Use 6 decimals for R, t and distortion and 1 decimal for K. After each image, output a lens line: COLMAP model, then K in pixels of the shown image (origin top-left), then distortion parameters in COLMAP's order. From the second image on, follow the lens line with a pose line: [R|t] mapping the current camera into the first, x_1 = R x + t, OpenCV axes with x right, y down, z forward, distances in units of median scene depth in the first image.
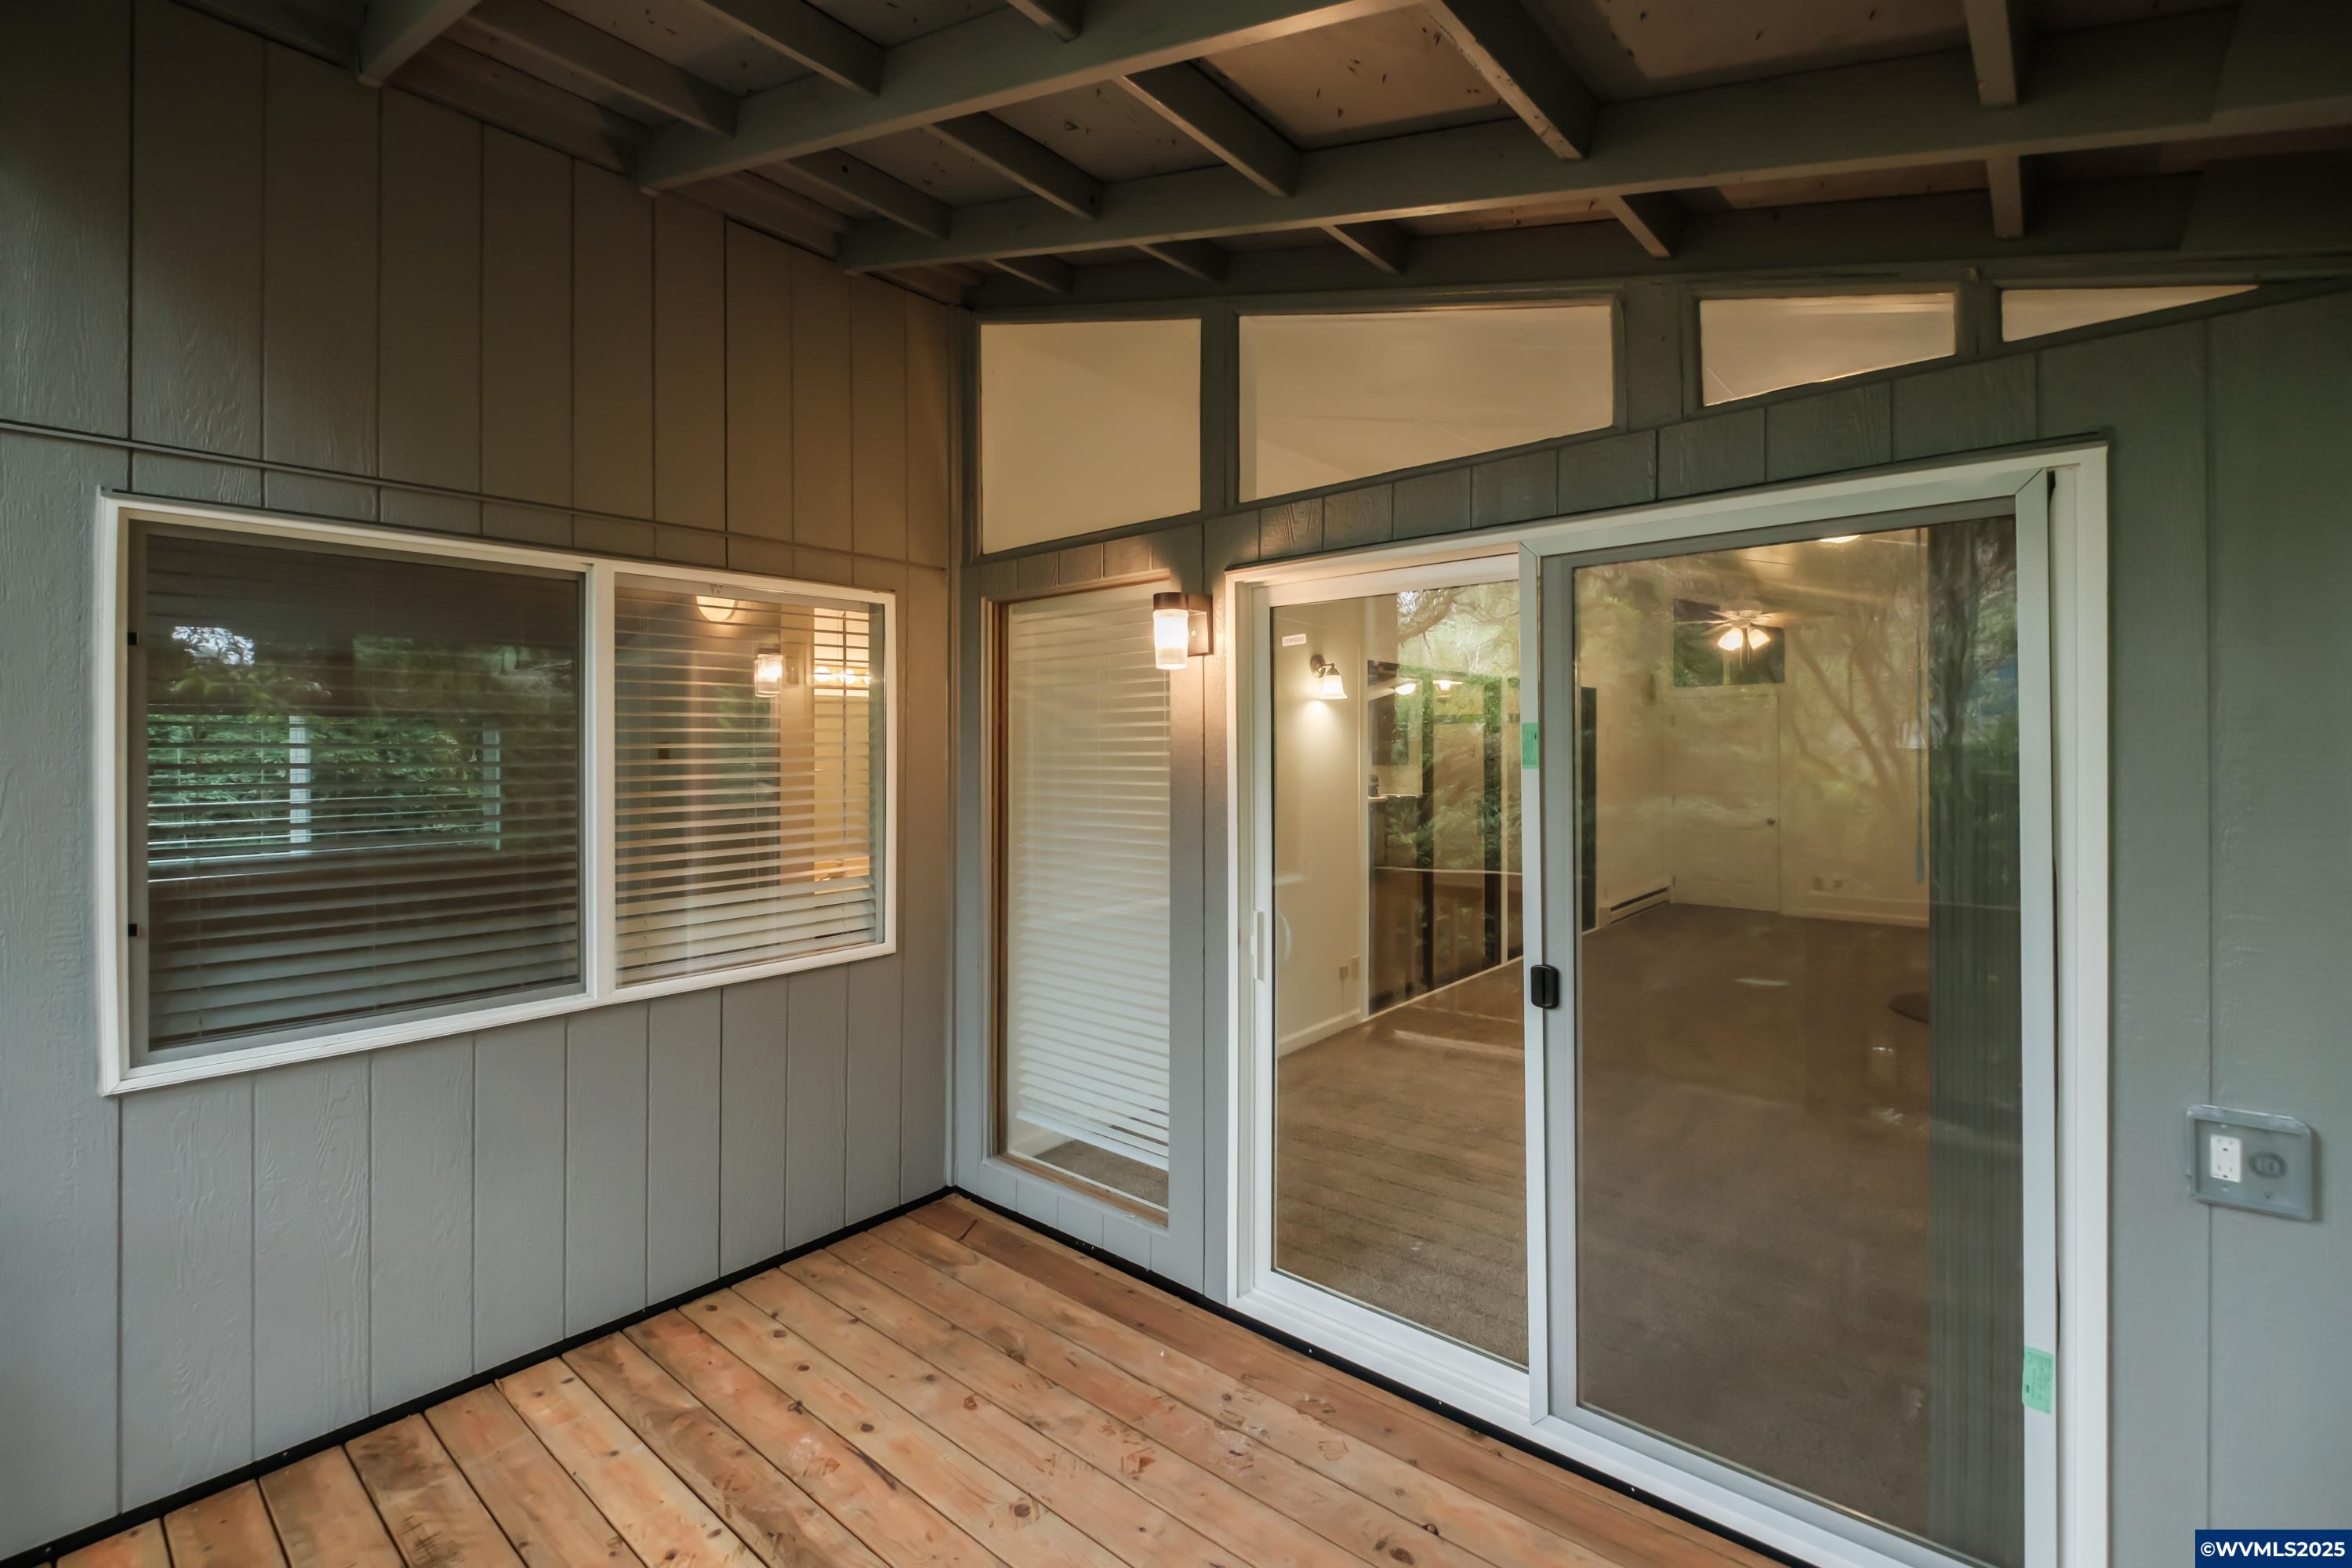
lens RADIAL K [[1023.4, 0, 1145.7], [0, 1023.4, 751.5], [0, 0, 1]] dist [-0.005261, -0.004038]
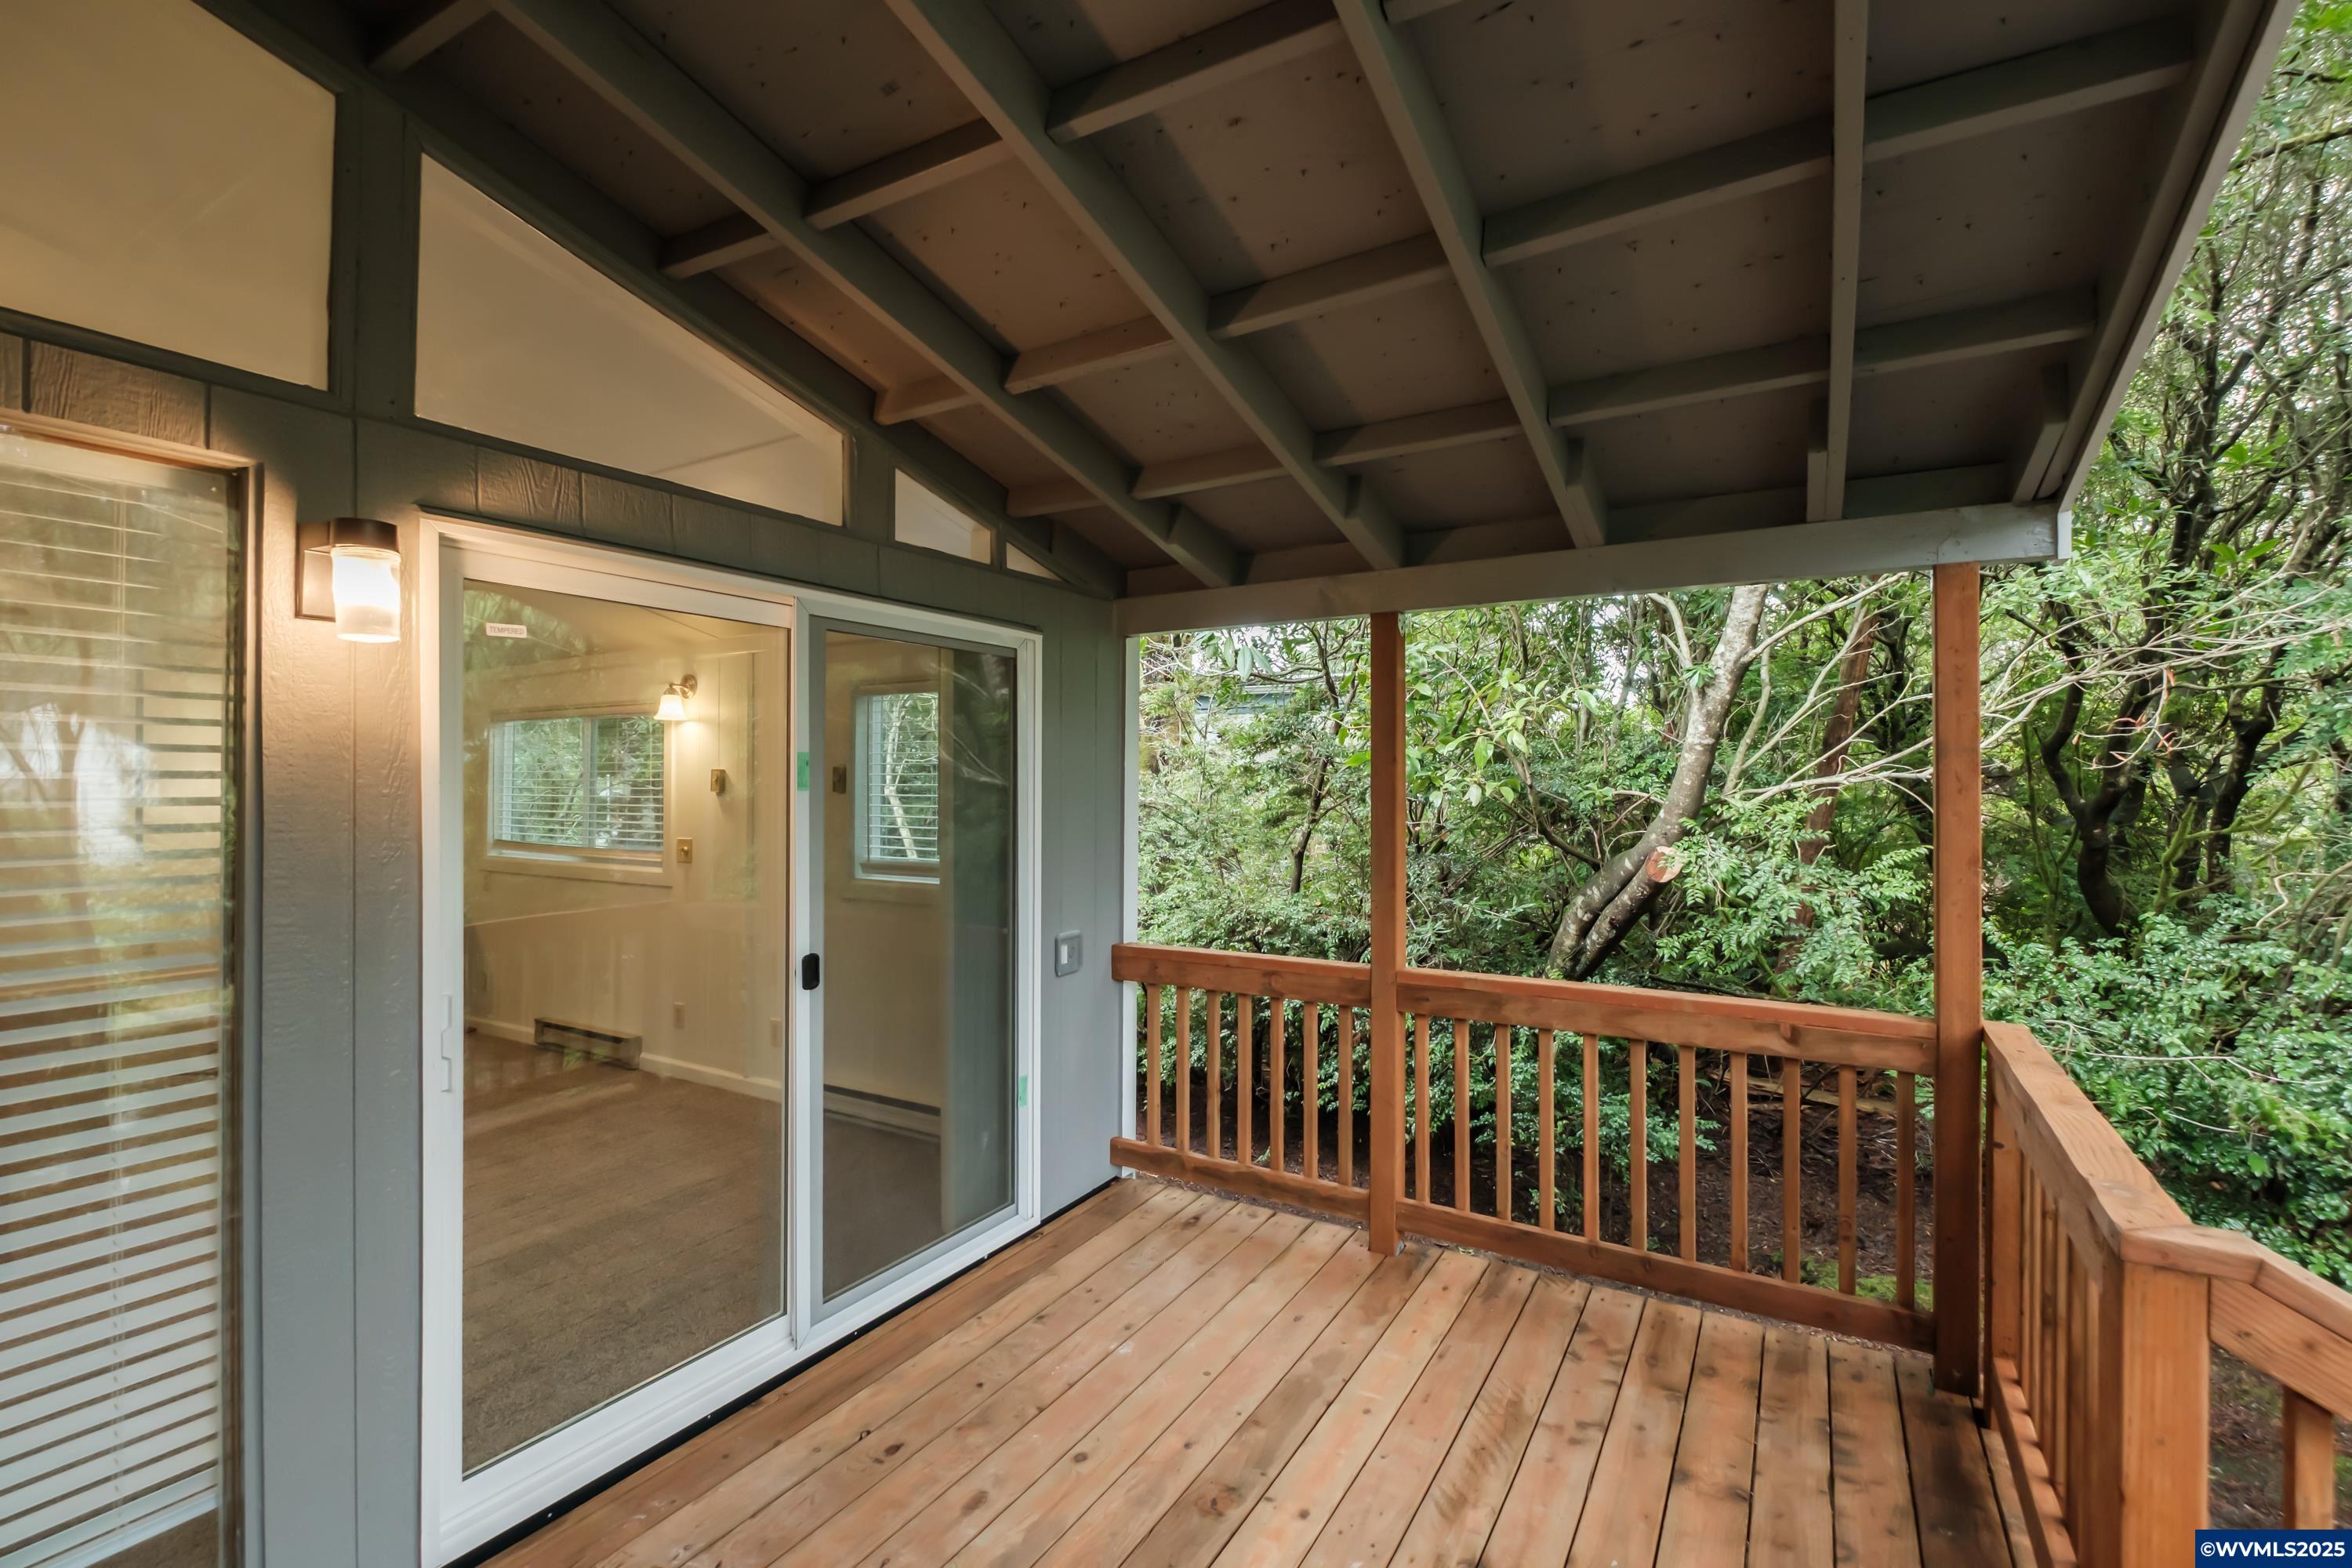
lens RADIAL K [[1023.4, 0, 1185.5], [0, 1023.4, 769.3], [0, 0, 1]] dist [-0.005261, -0.004038]
pose [[-0.179068, 0.021048, 0.983612, -0.922515], [0.003880, 0.999778, -0.020687, 0.020450], [-0.983829, 0.000112, -0.179110, 0.817990]]
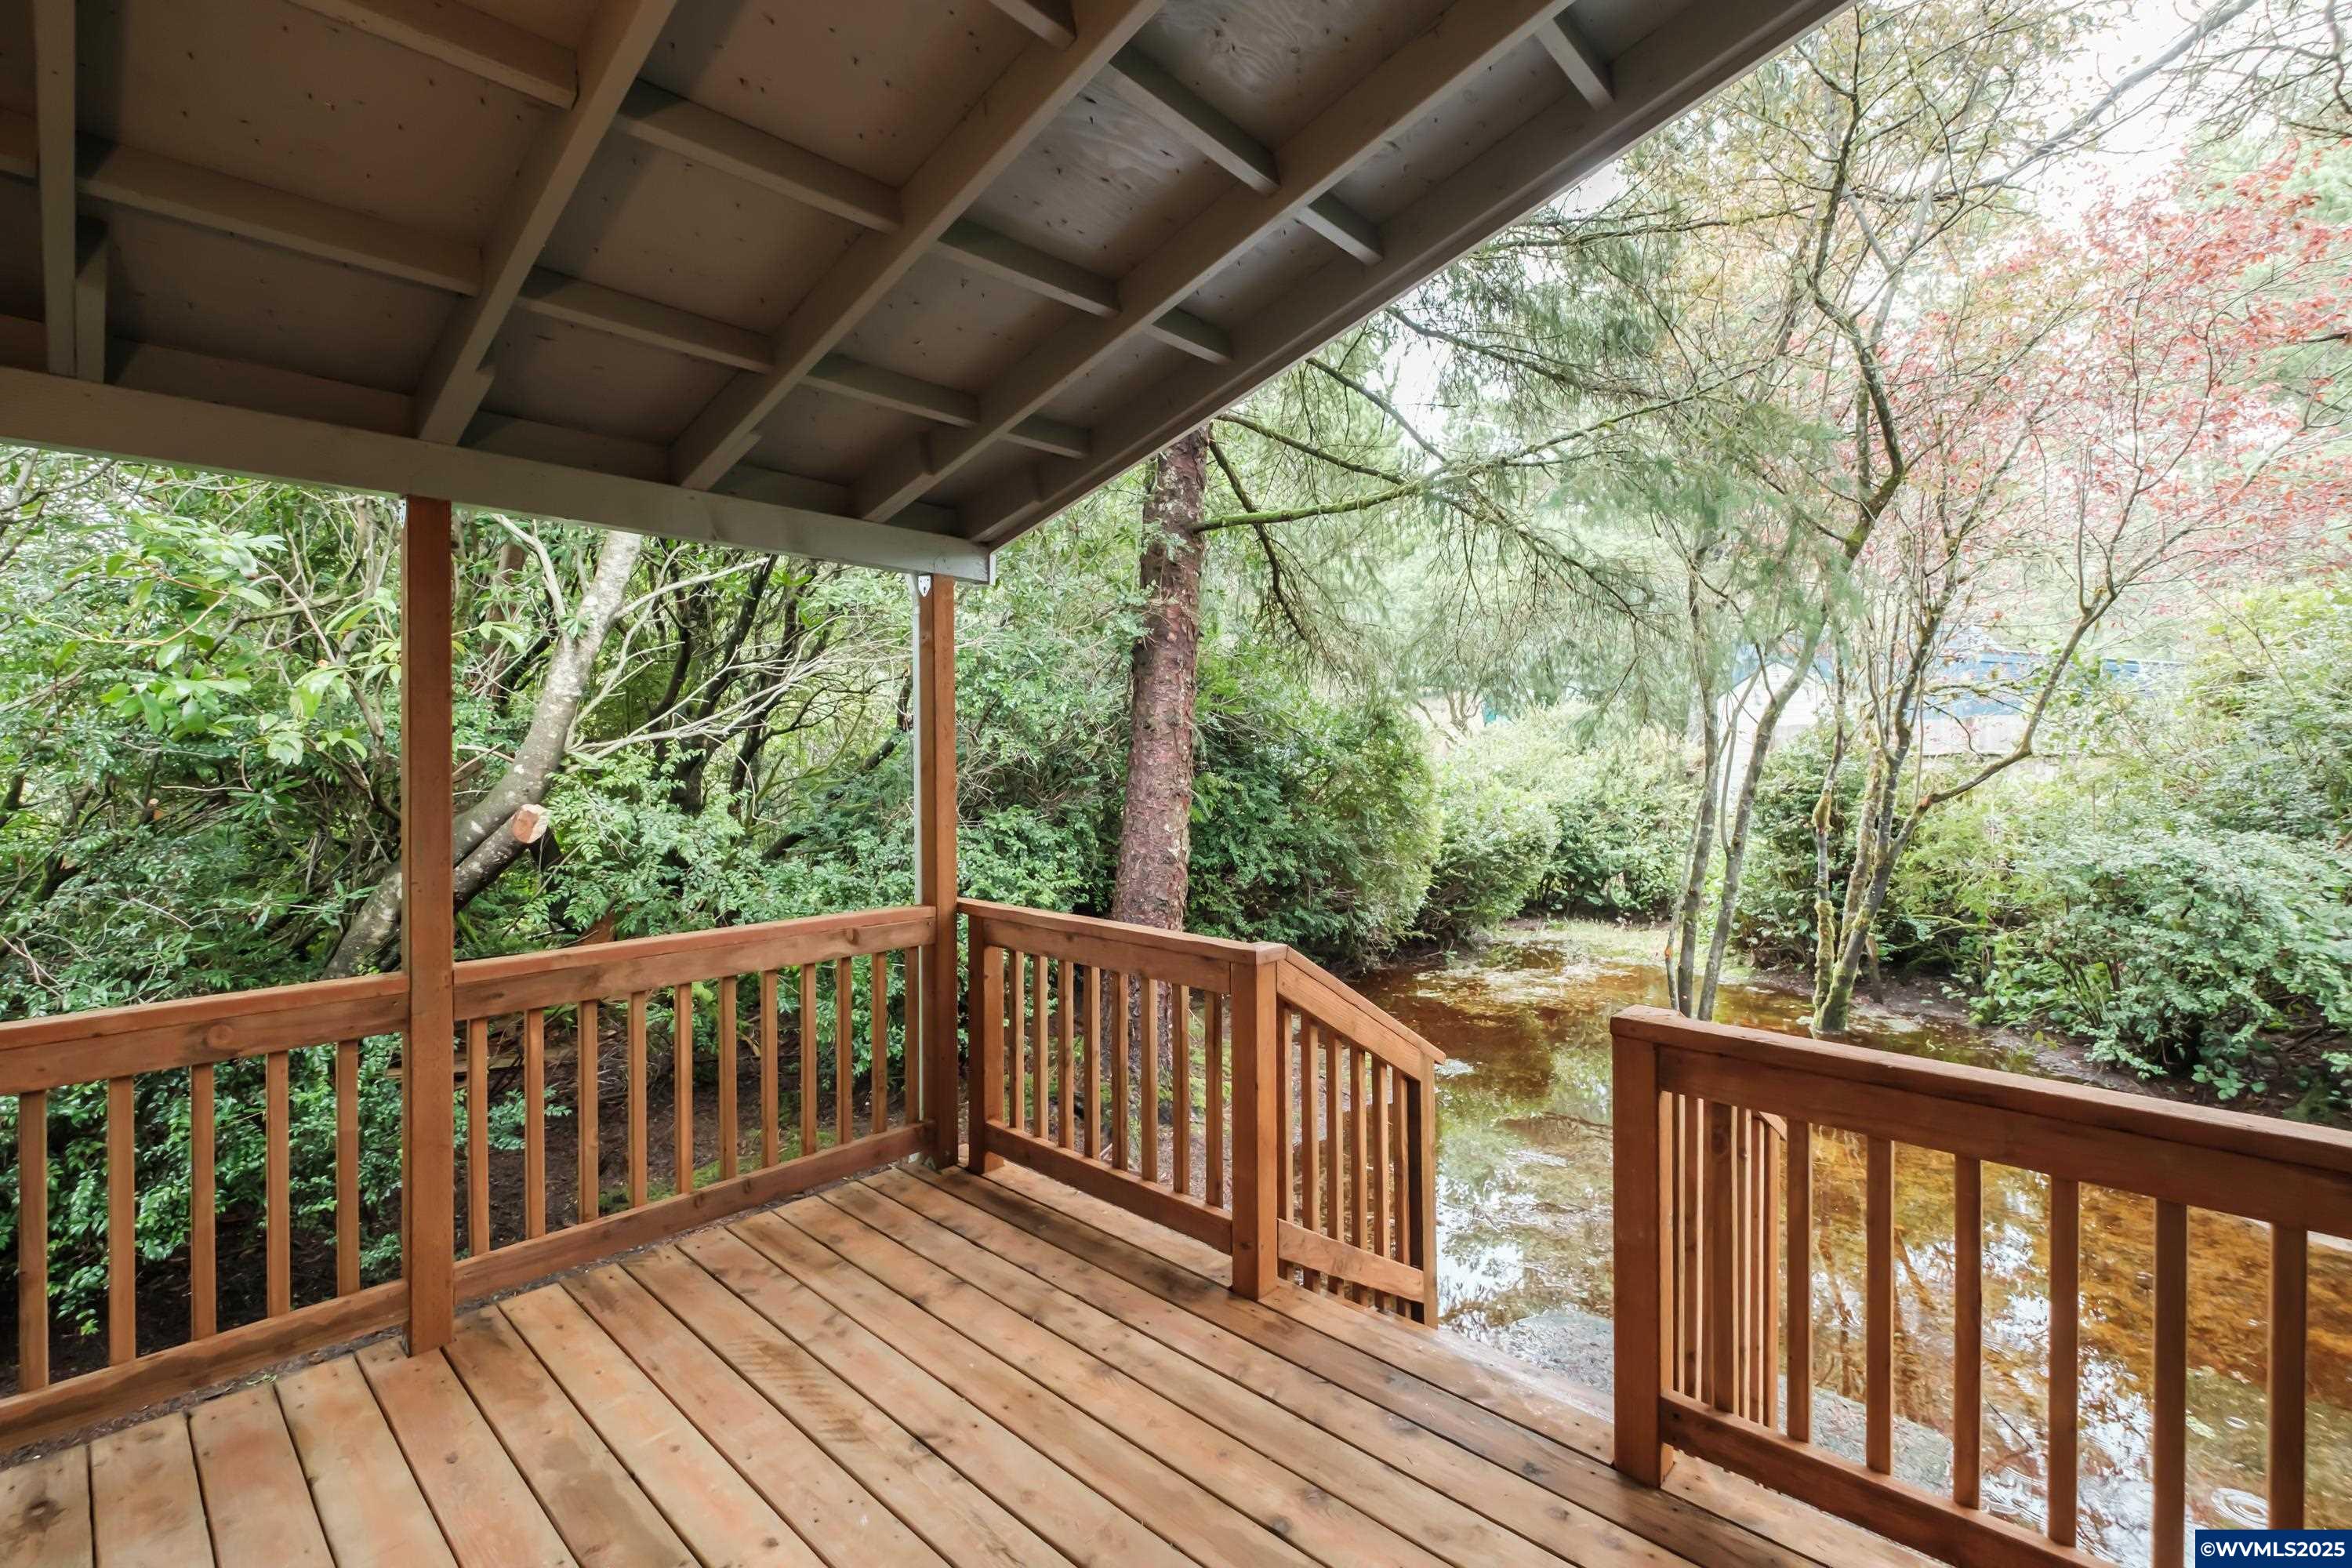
lens RADIAL K [[1023.4, 0, 1193.4], [0, 1023.4, 756.6], [0, 0, 1]] dist [-0.005261, -0.004038]
pose [[-0.999870, 0.011751, 0.011065, -0.337336], [0.011823, 0.999909, 0.006546, 0.049586], [-0.010987, 0.006676, -0.999917, 1.381904]]
